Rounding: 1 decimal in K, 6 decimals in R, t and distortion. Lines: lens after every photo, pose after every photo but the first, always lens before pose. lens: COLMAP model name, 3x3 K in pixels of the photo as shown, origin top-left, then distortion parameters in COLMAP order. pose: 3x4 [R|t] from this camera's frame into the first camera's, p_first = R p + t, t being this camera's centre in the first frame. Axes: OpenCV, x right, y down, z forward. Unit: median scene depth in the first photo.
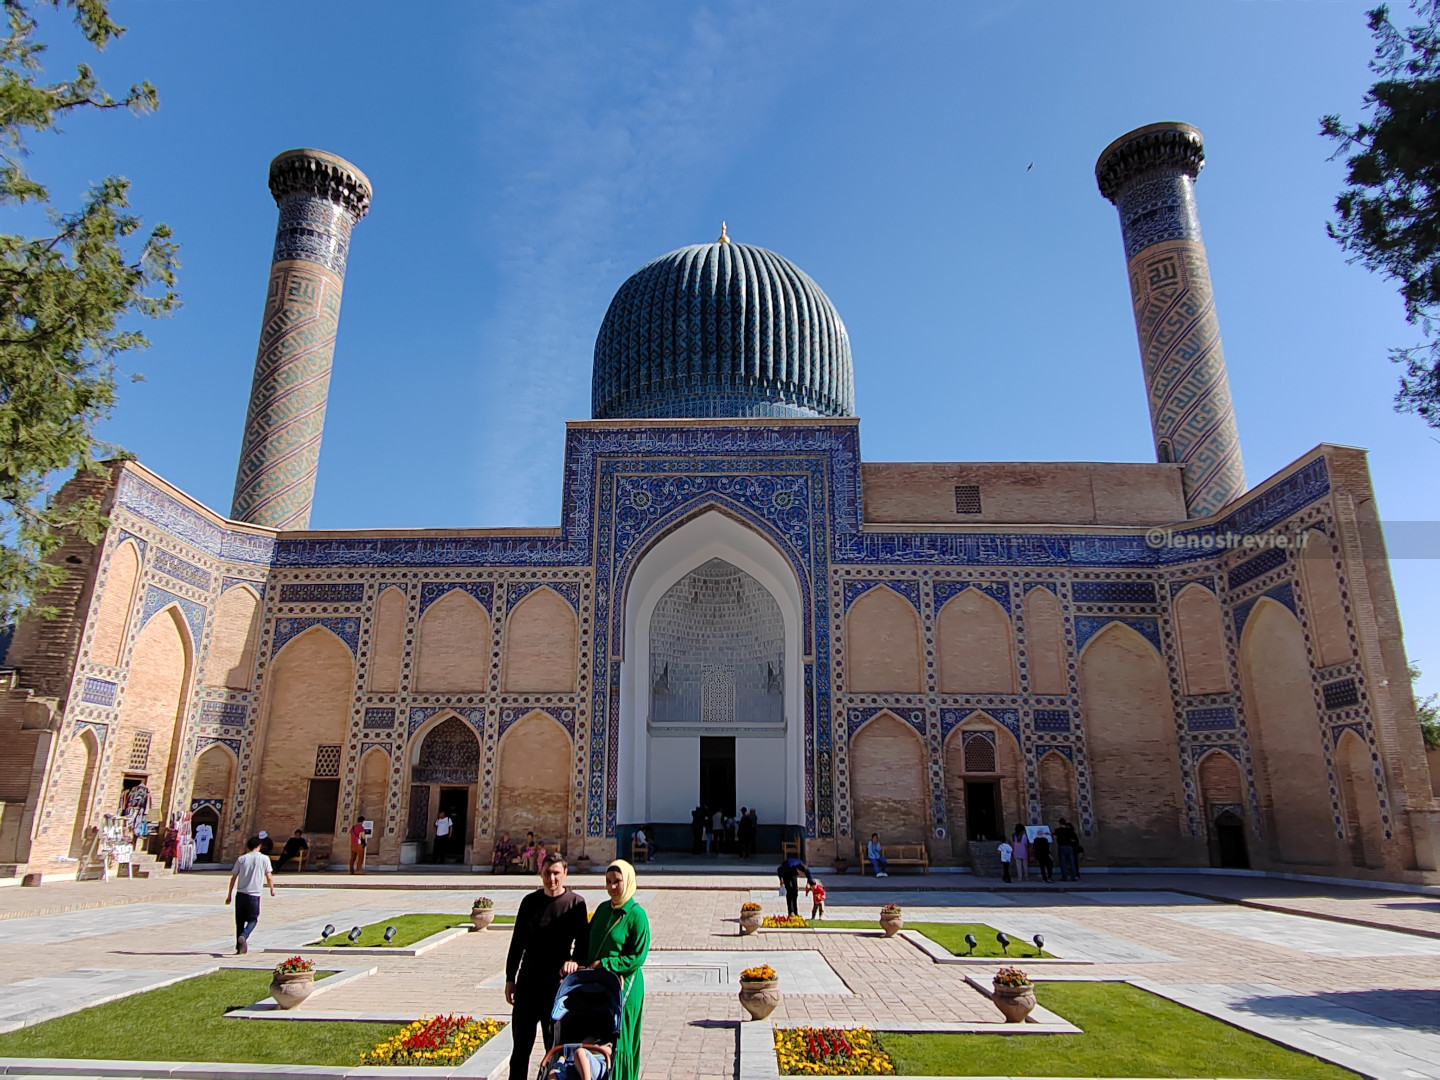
lens RADIAL K [[937.6, 0, 711.9], [0, 937.6, 541.3], [0, 0, 1]] dist [-0.002777, -0.001351]
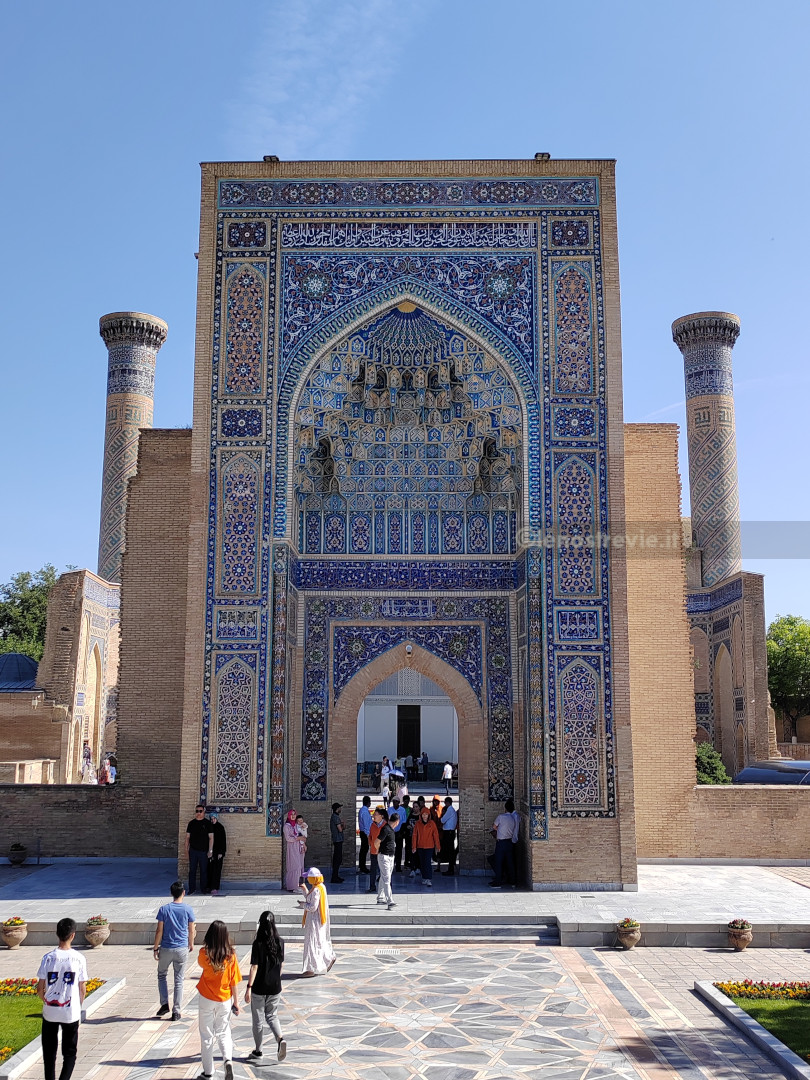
lens RADIAL K [[1134.5, 0, 405.0], [0, 1134.5, 540.0], [0, 0, 1]] dist [0.006146, 0.004190]
pose [[0.999715, 0.005134, 0.023296, -0.047377], [-0.007922, 0.992594, 0.121222, -0.296435], [-0.022501, -0.121372, 0.992352, -0.830658]]
